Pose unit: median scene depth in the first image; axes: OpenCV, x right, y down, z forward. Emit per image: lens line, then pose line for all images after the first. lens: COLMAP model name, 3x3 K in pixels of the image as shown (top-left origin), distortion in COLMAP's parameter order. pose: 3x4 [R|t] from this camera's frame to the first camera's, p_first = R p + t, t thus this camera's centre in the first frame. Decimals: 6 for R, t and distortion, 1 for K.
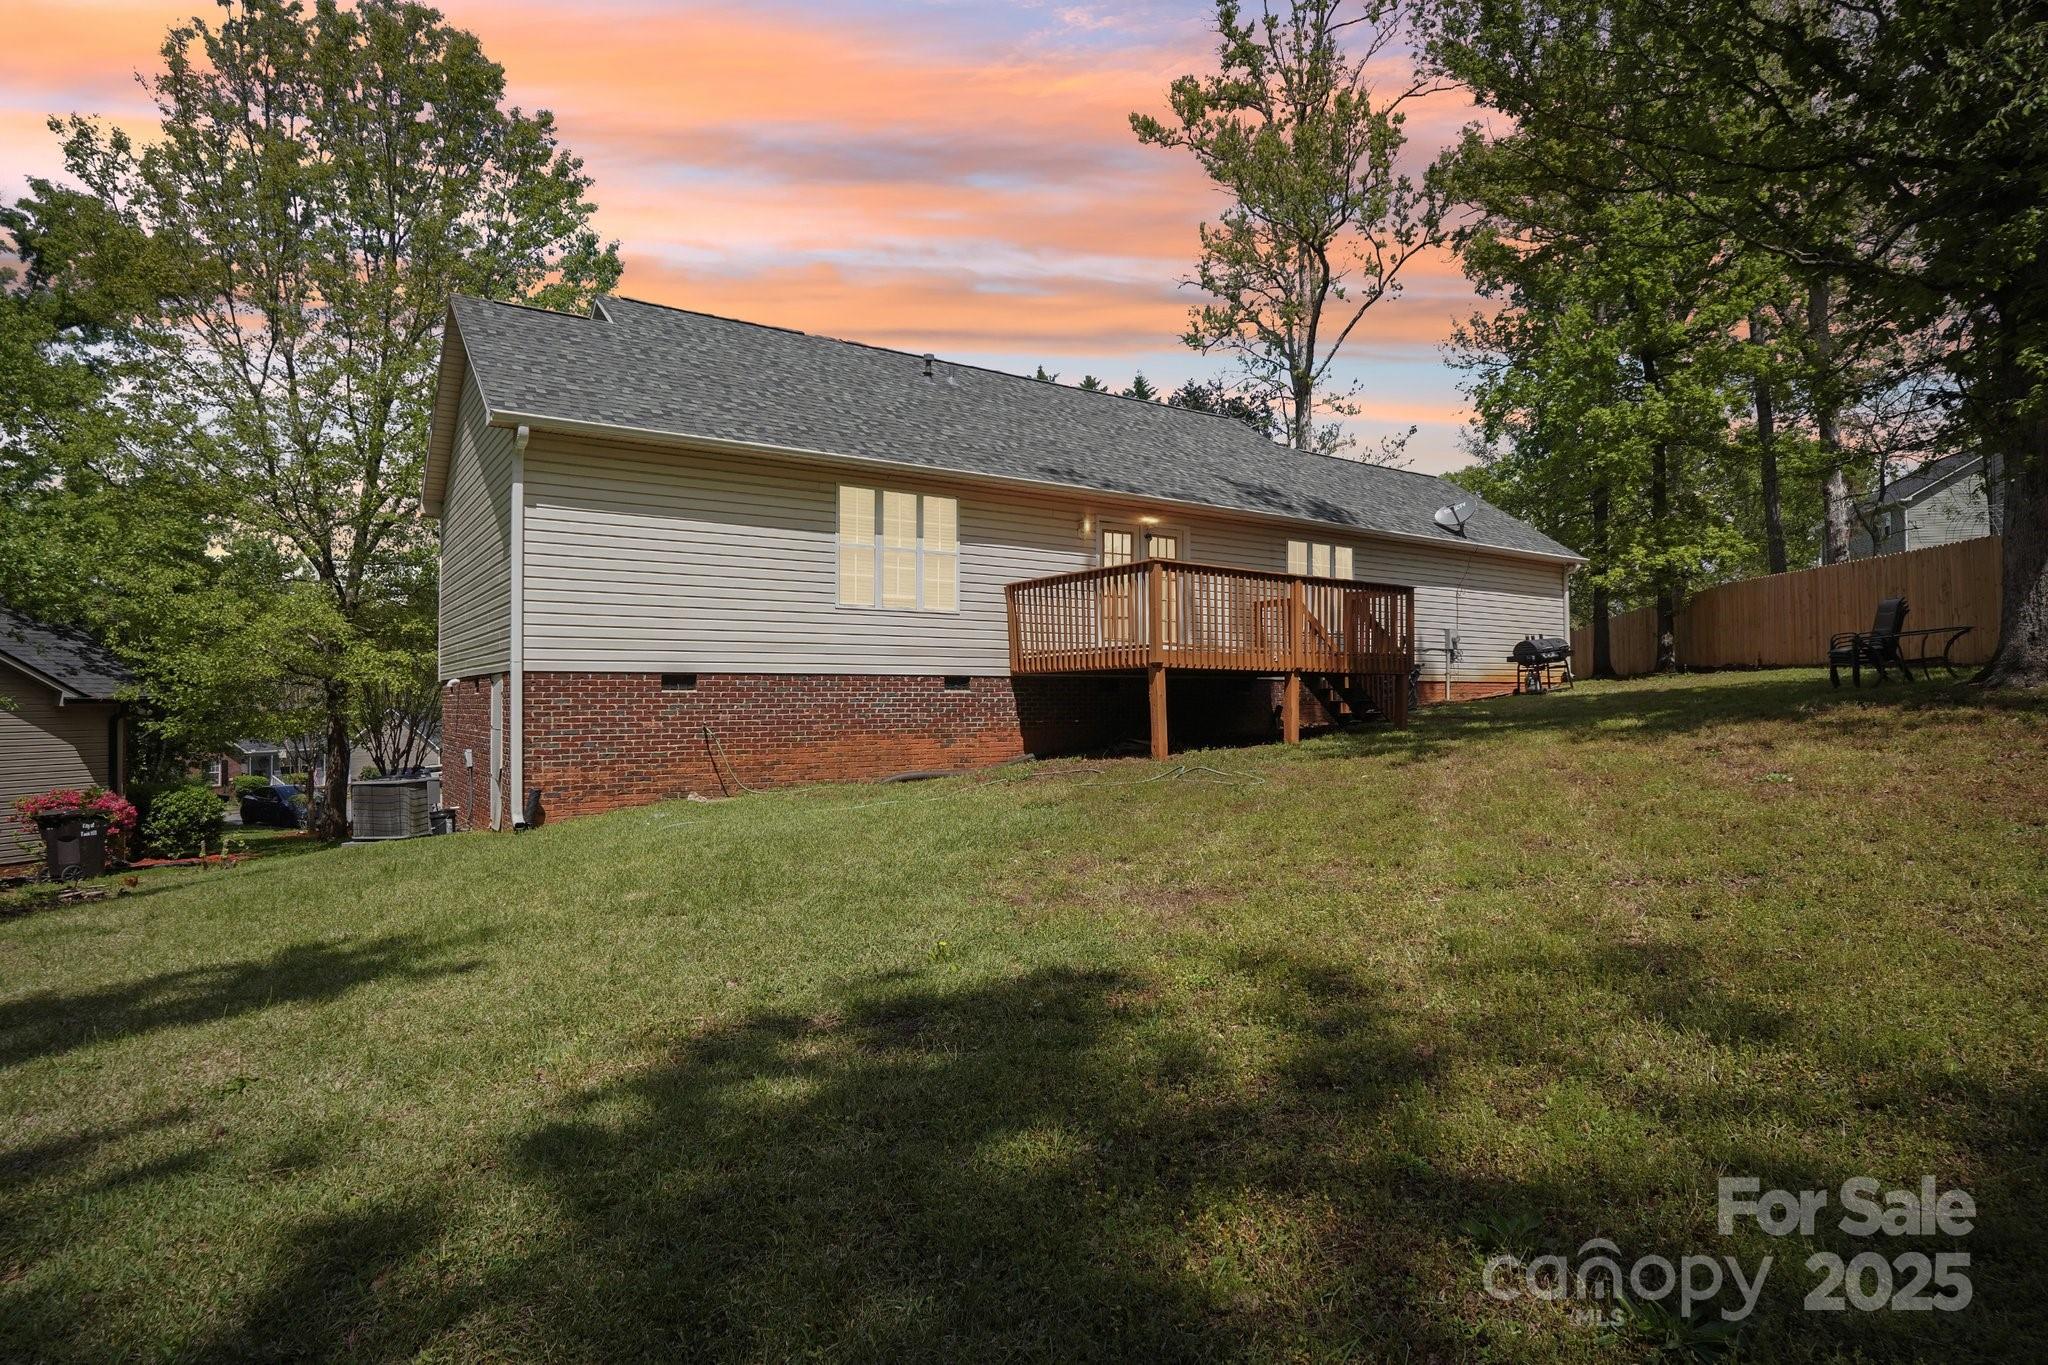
lens RADIAL K [[1108.9, 0, 1033.3], [0, 1108.9, 676.0], [0, 0, 1]] dist [-0.074686, 0.041645]
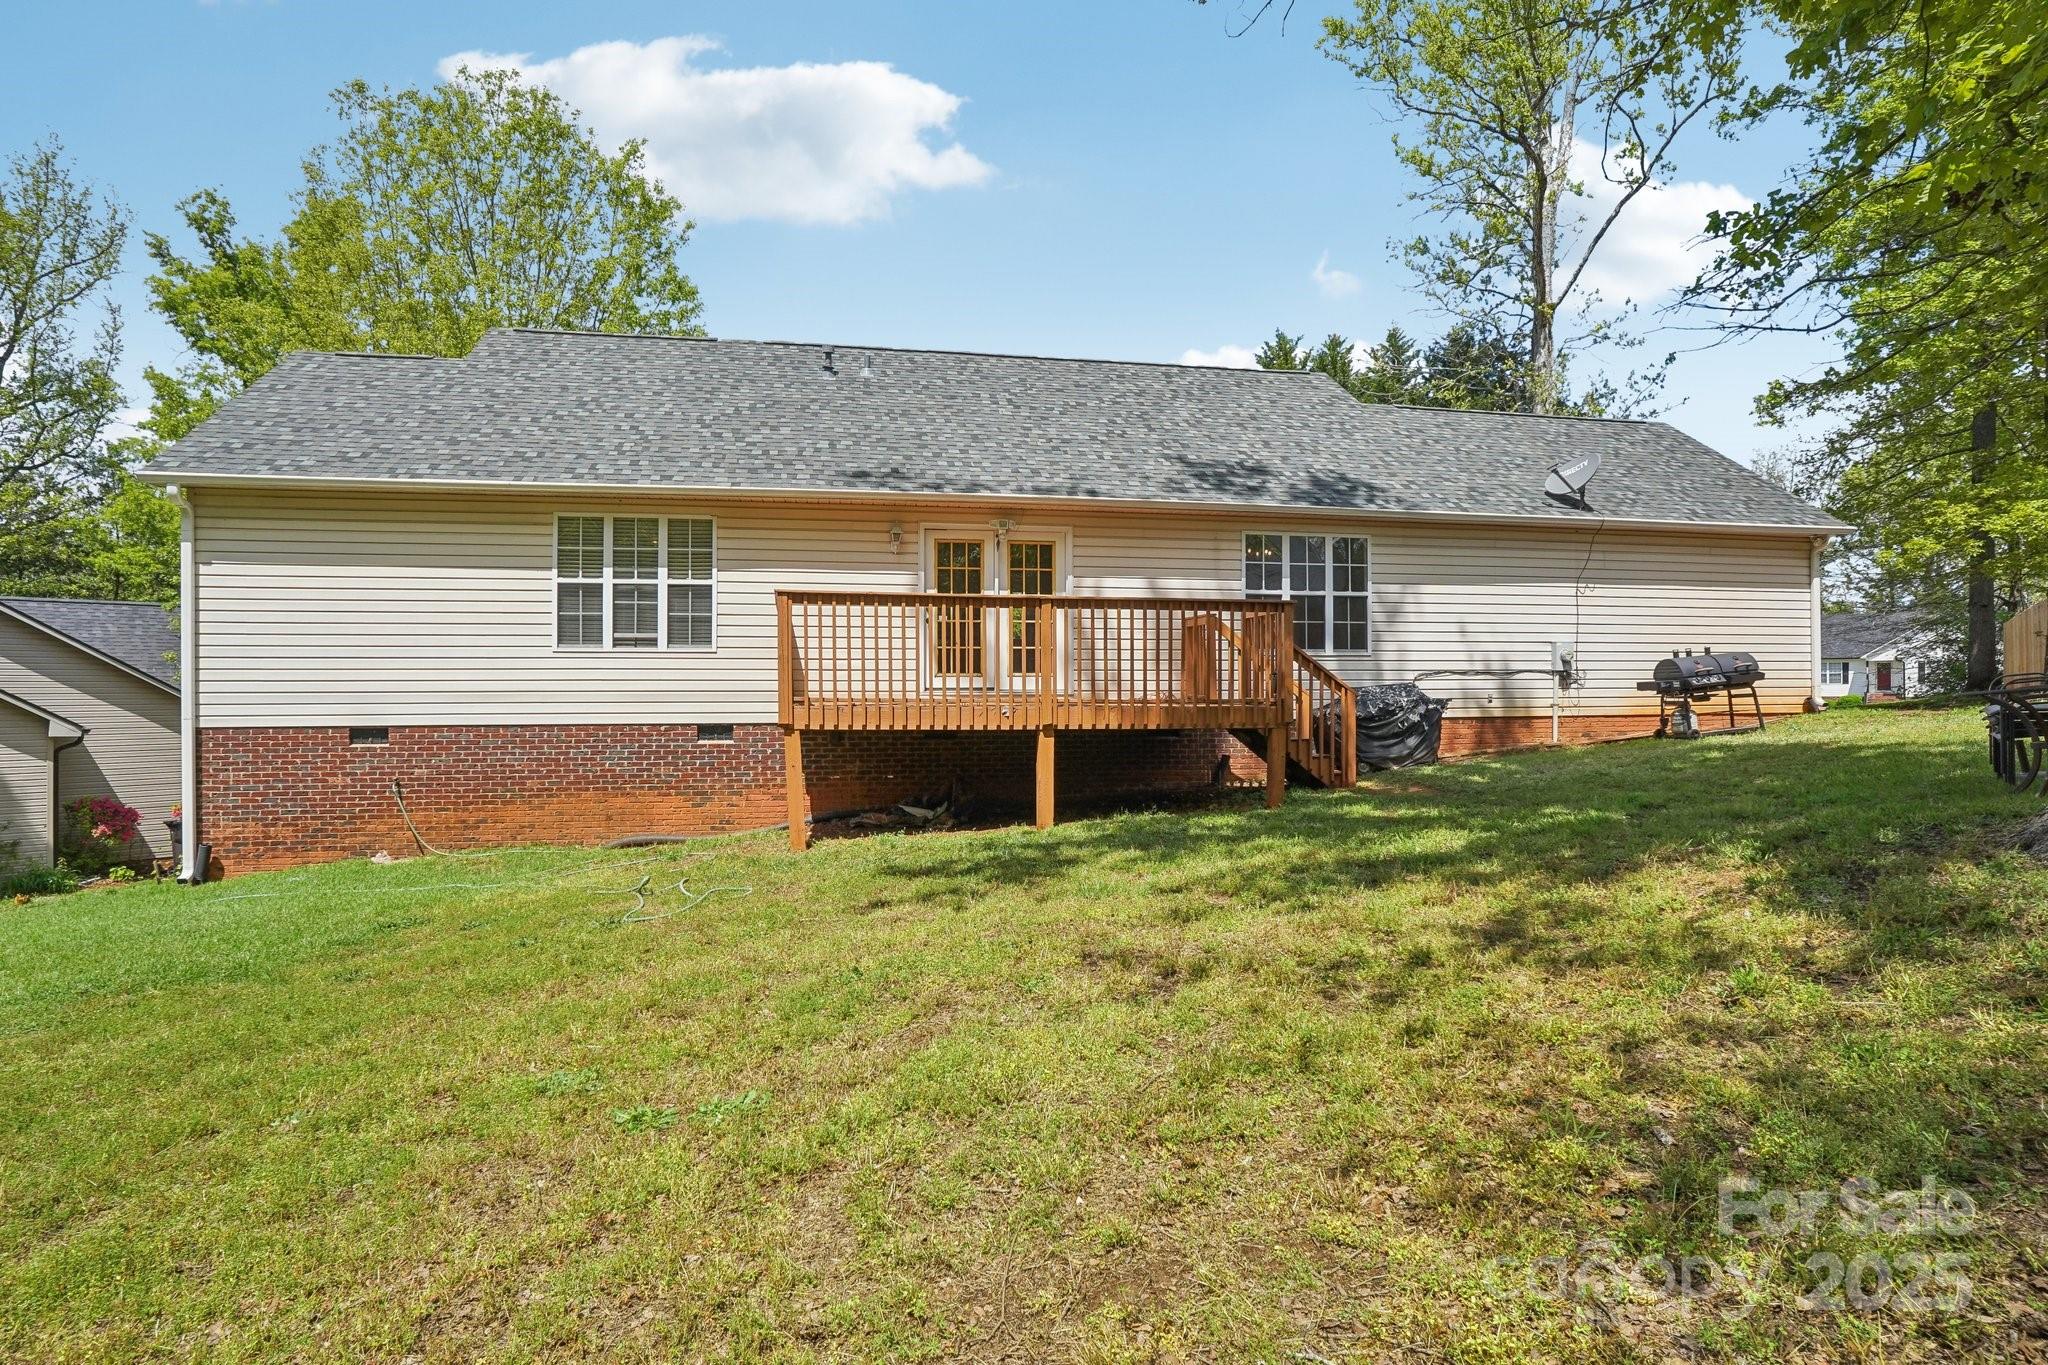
lens RADIAL K [[1108.9, 0, 1033.3], [0, 1108.9, 676.0], [0, 0, 1]] dist [-0.074686, 0.041645]
pose [[0.912613, -0.003032, -0.408814, 0.503225], [0.008165, 0.999908, 0.010811, -0.044276], [0.408743, -0.013204, 0.912554, 0.314873]]
